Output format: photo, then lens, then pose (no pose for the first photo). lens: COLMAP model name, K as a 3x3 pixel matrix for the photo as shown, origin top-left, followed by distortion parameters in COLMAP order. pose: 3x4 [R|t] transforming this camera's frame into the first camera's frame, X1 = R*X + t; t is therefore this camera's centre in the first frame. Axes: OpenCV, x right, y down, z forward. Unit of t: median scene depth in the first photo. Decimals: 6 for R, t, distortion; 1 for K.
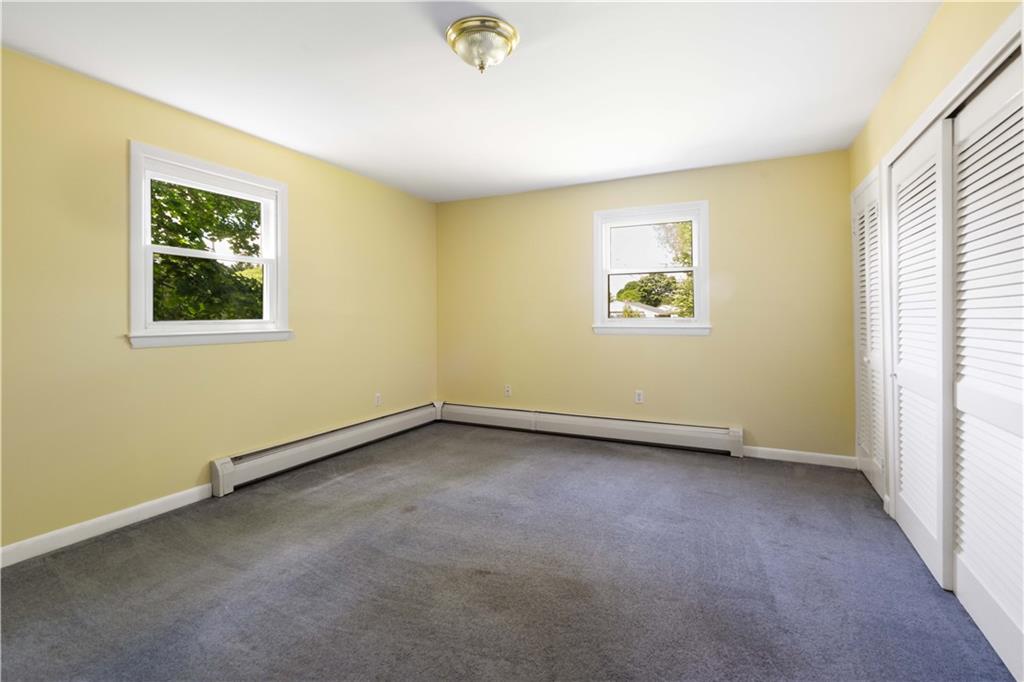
lens RADIAL K [[466.1, 0, 512.0], [0, 466.1, 341.0], [0, 0, 1]] dist [-0.004078, 0.000585]
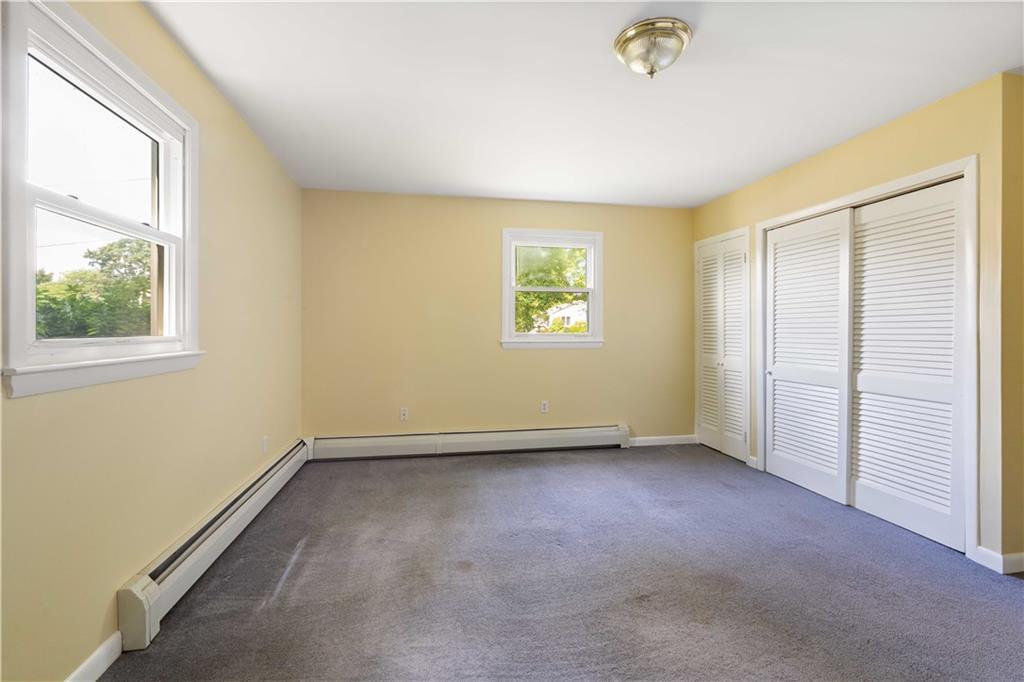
lens RADIAL K [[459.8, 0, 512.9], [0, 459.8, 336.1], [0, 0, 1]] dist [-0.002471, 0.000814]
pose [[0.801699, -0.002797, 0.597721, -0.583345], [0.027181, 0.999125, -0.031782, -0.014741], [-0.597109, 0.041726, 0.801074, 0.258514]]
